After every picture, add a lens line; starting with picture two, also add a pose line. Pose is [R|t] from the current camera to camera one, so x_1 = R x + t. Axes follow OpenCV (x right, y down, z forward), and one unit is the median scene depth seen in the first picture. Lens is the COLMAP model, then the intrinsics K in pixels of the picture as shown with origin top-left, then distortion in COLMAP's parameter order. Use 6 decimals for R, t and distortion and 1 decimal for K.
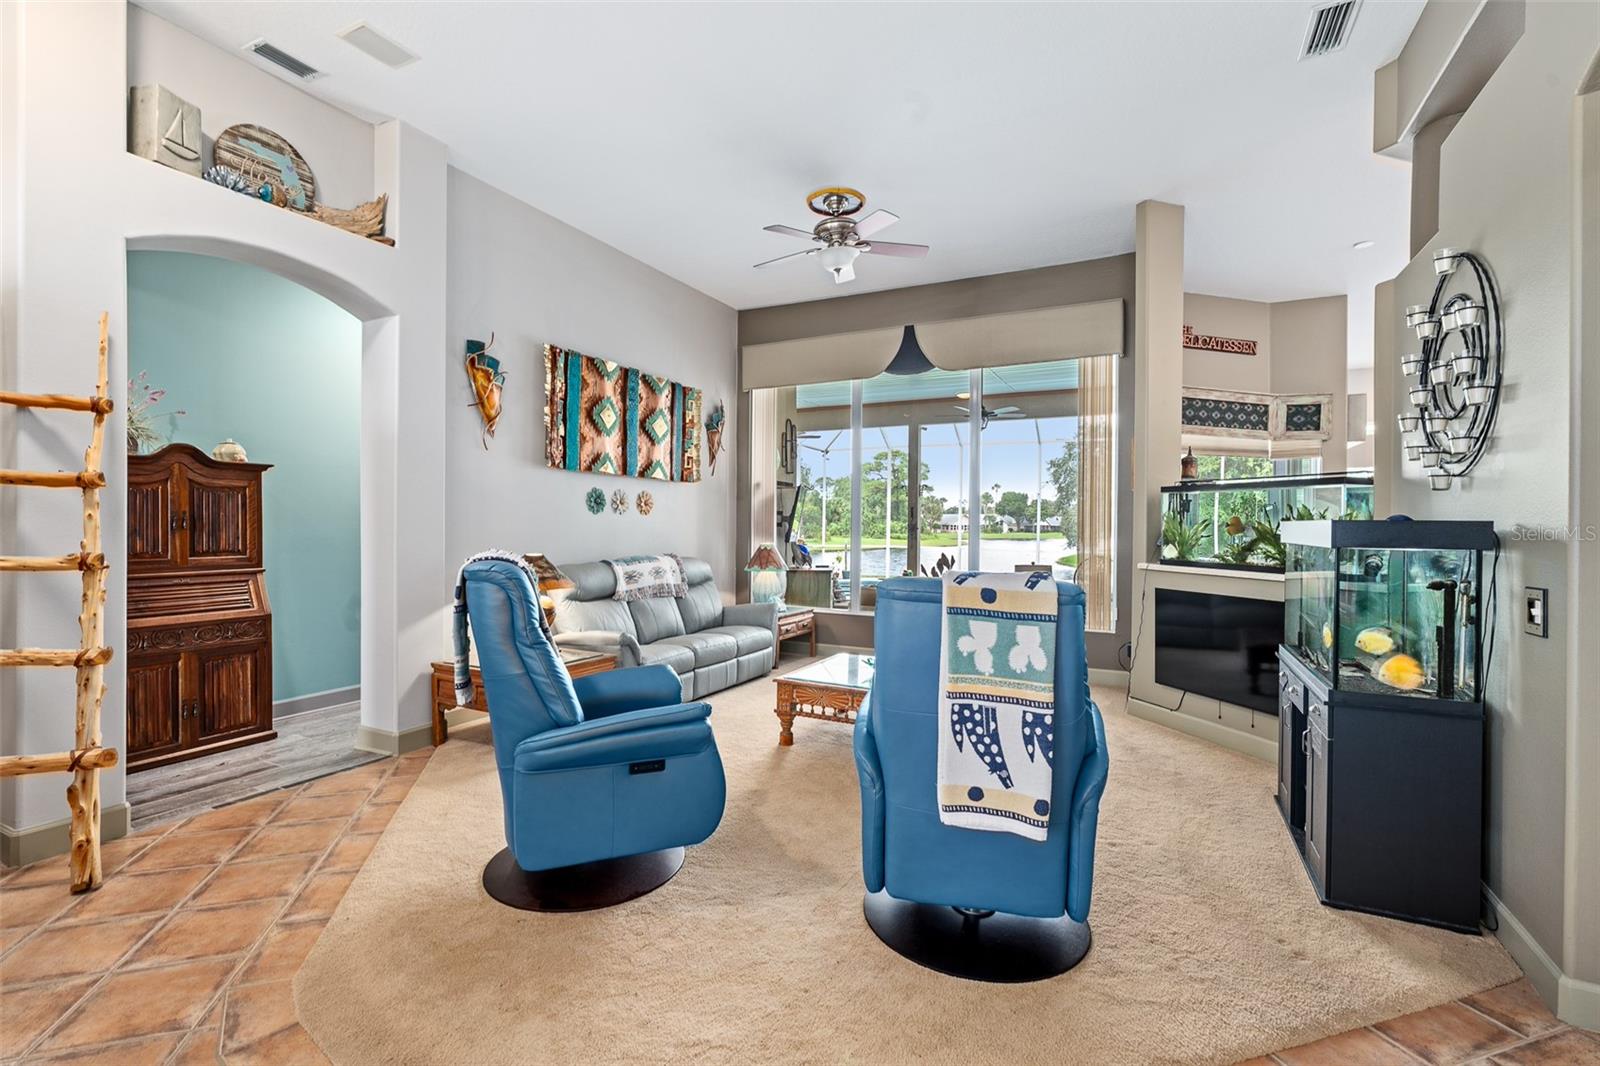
lens RADIAL K [[717.3, 0, 801.2], [0, 717.3, 527.4], [0, 0, 1]] dist [-0.005883, 0.001577]
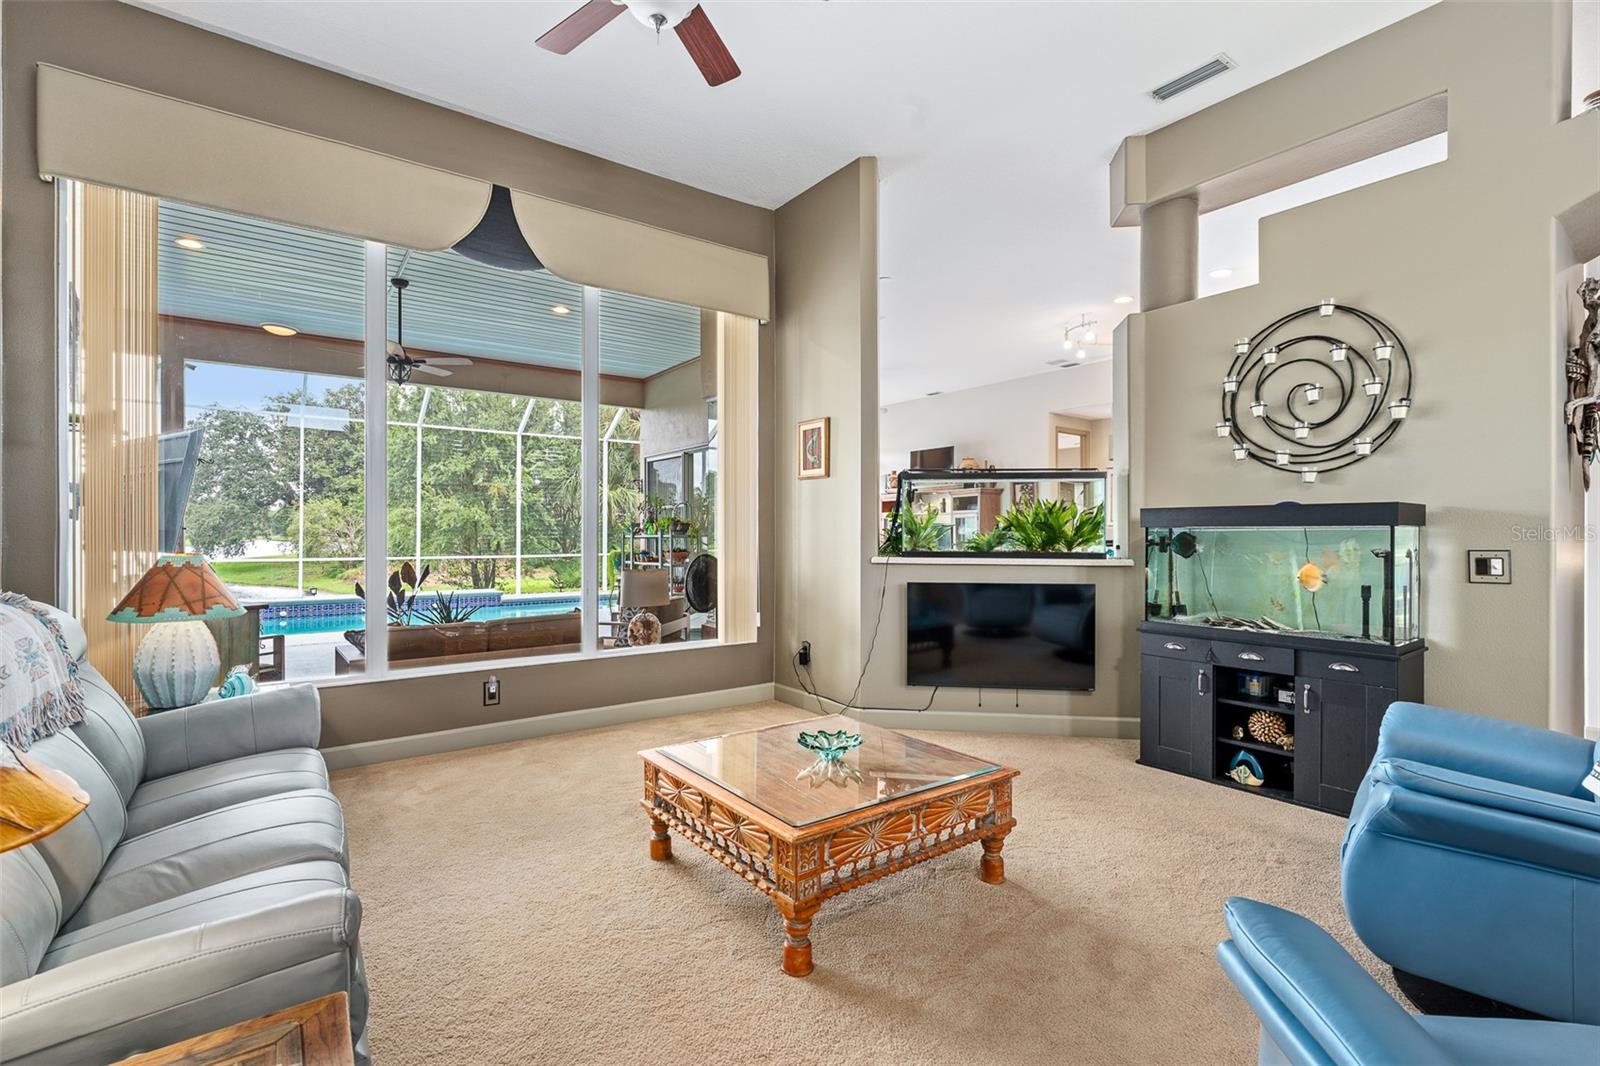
lens RADIAL K [[717.3, 0, 801.2], [0, 717.3, 527.4], [0, 0, 1]] dist [-0.005883, 0.001577]
pose [[0.446138, -0.001166, 0.894963, -0.382379], [0.006360, 0.999978, -0.001868, 0.013955], [-0.894942, 0.006525, 0.446136, 0.690655]]
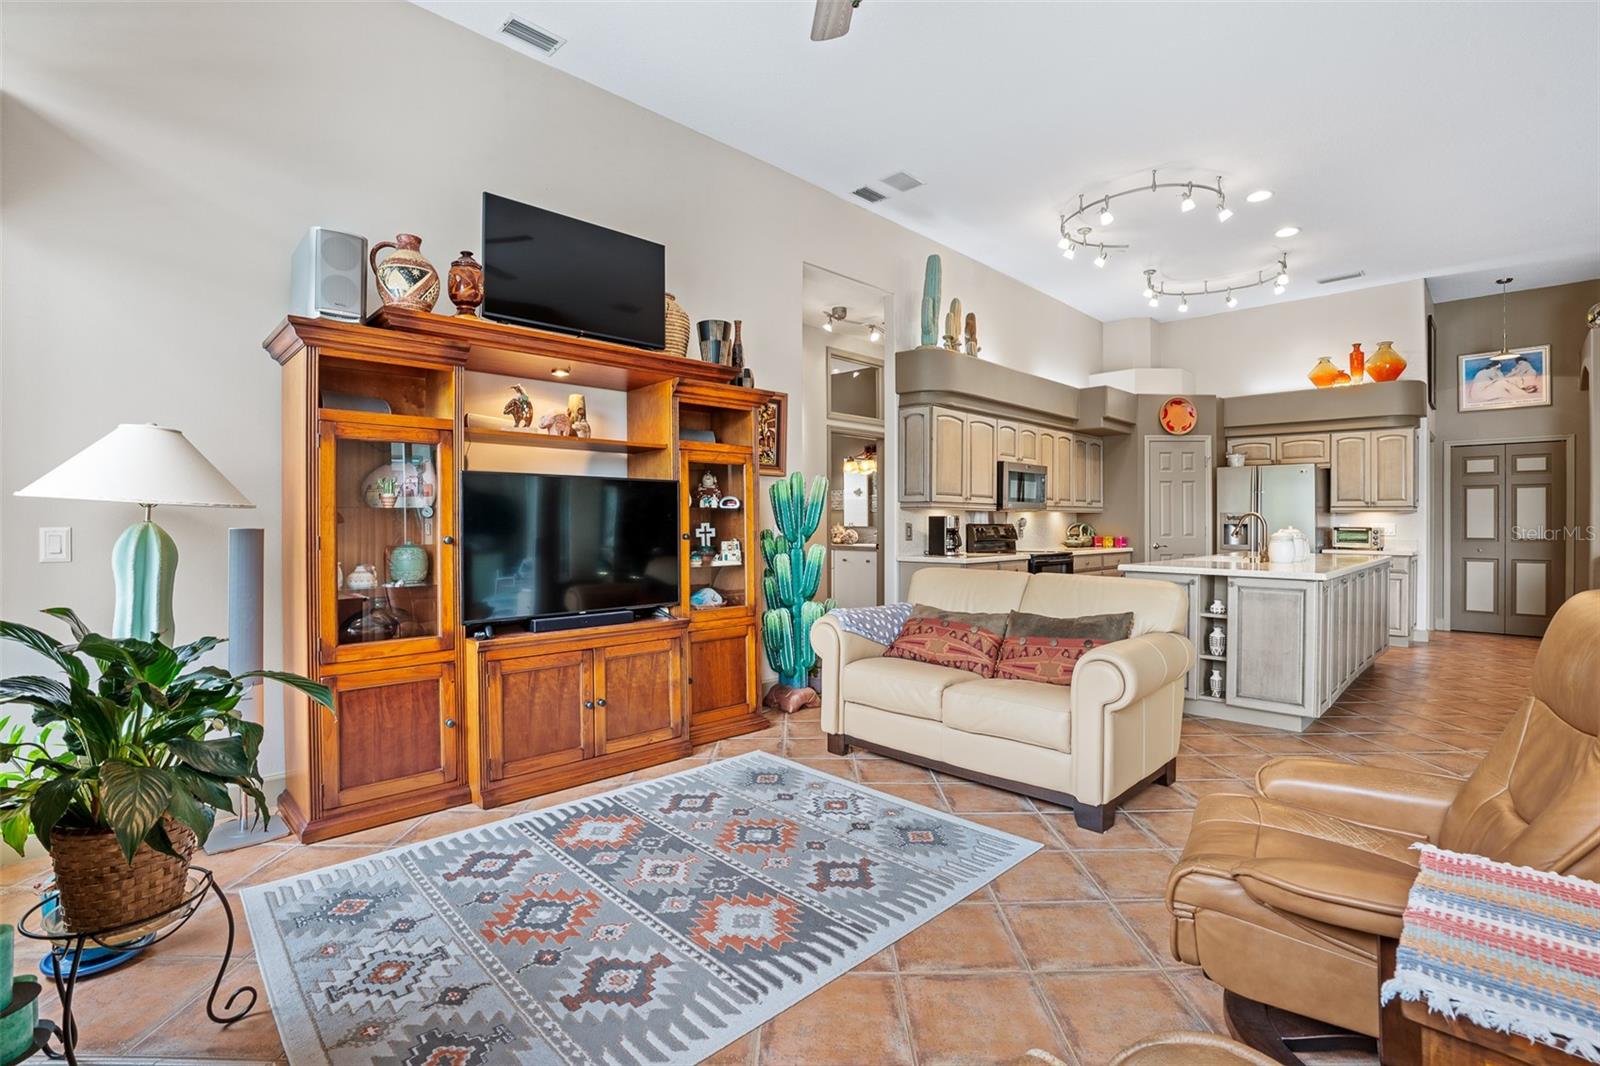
lens RADIAL K [[738.2, 0, 799.0], [0, 738.2, 528.8], [0, 0, 1]] dist [-0.070558, 0.026154]
pose [[-0.949421, -0.011549, 0.313792, 1.544143], [-0.006992, 0.999853, 0.015644, 0.037724], [-0.313927, 0.012659, -0.949363, 1.986541]]
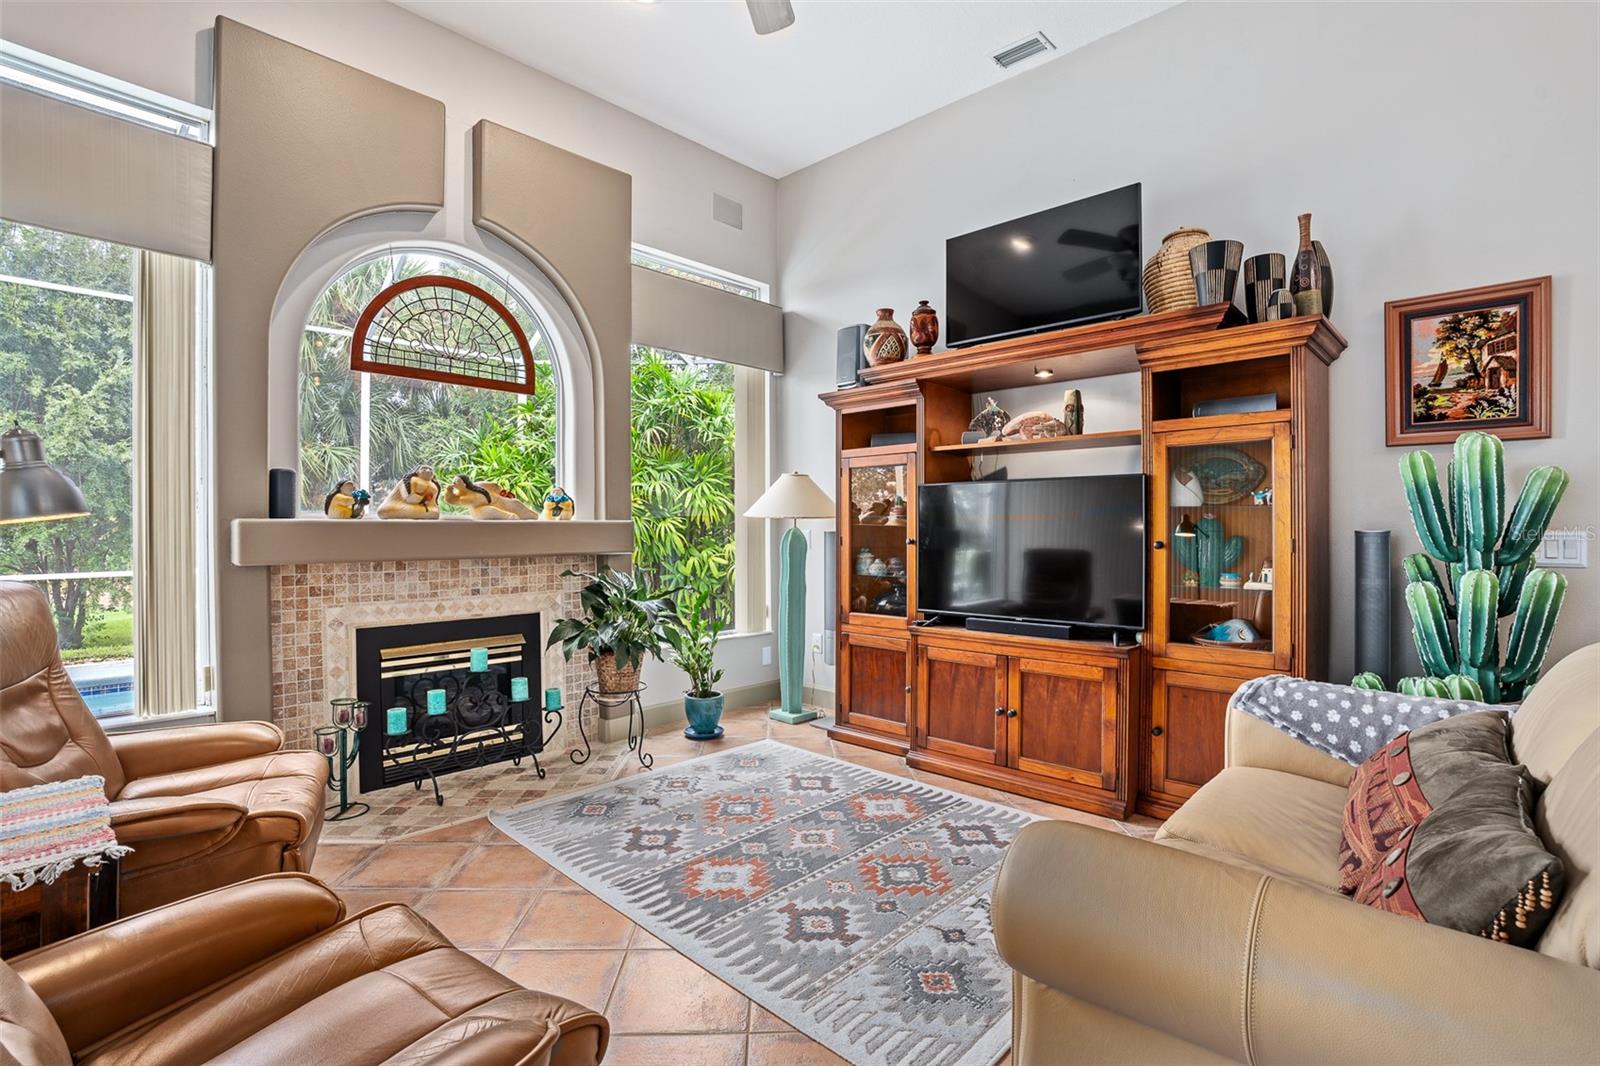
lens RADIAL K [[738.2, 0, 799.0], [0, 738.2, 528.8], [0, 0, 1]] dist [-0.070558, 0.026154]
pose [[0.280998, -0.011313, 0.959642, 1.248098], [0.007836, 0.999924, 0.009493, 0.037955], [-0.959676, 0.004852, 0.281065, 1.396681]]
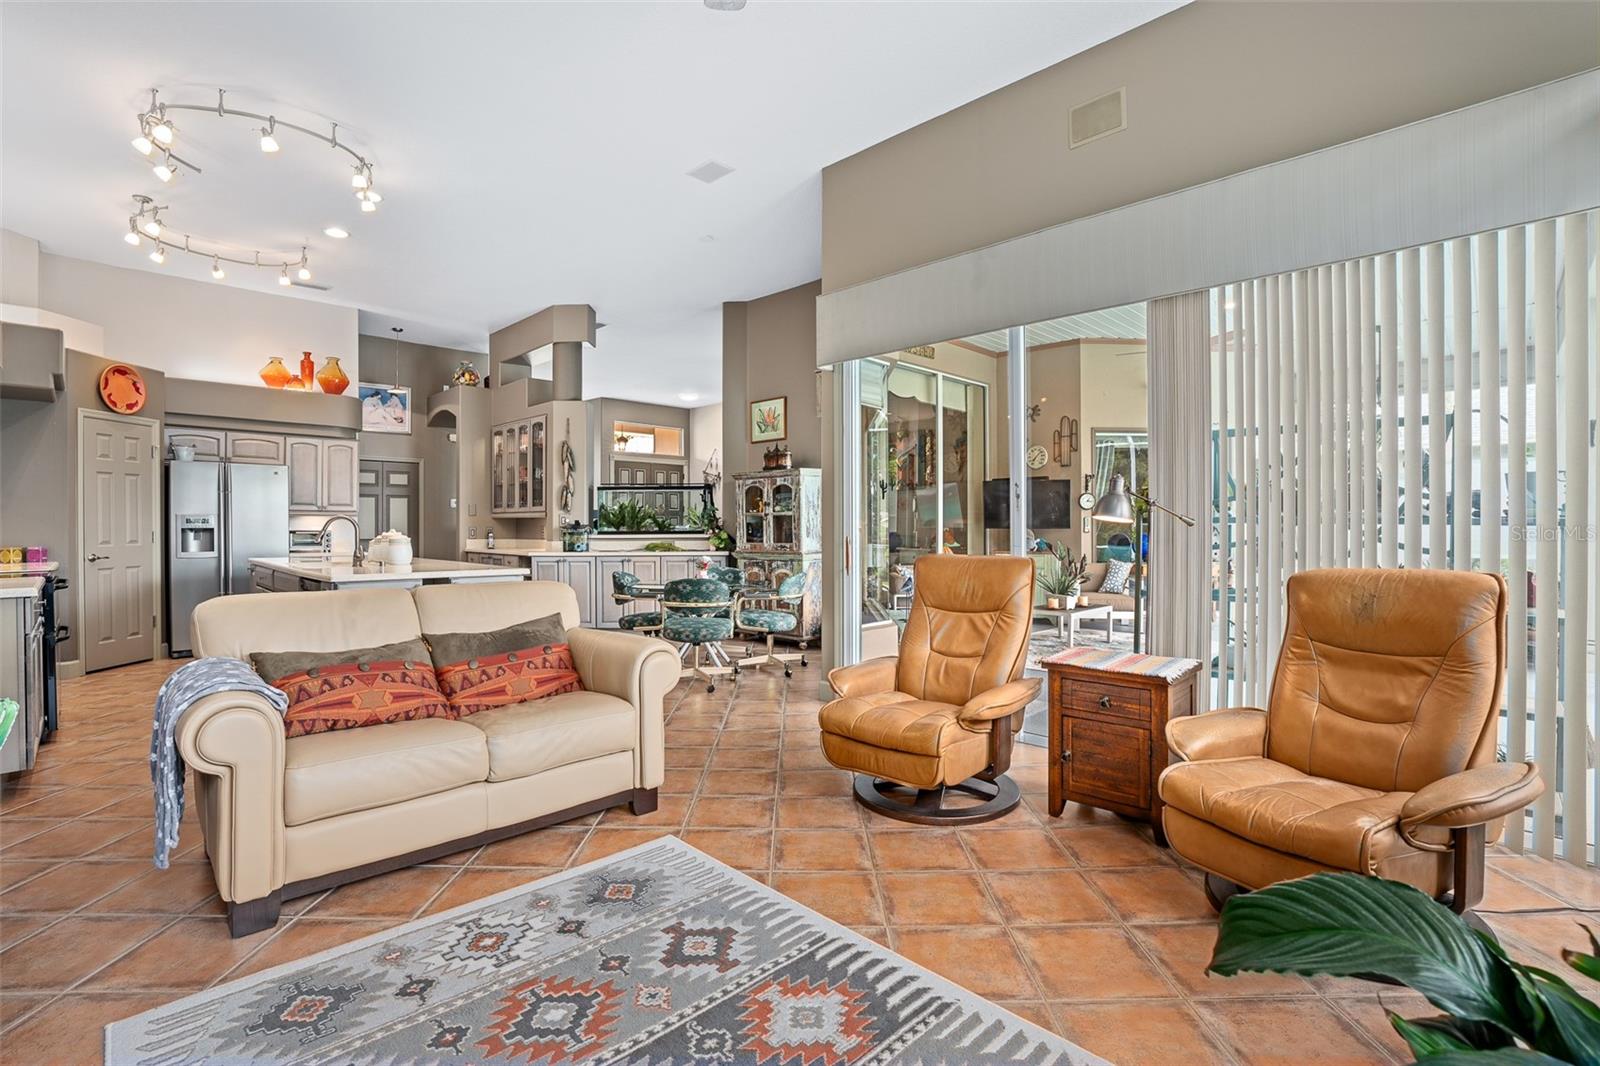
lens RADIAL K [[738.2, 0, 799.0], [0, 738.2, 528.8], [0, 0, 1]] dist [-0.070558, 0.026154]
pose [[-0.305961, -0.004543, -0.952033, 2.042117], [-0.005537, 0.999980, -0.002993, 0.044516], [0.952028, 0.004356, -0.305980, 1.688100]]
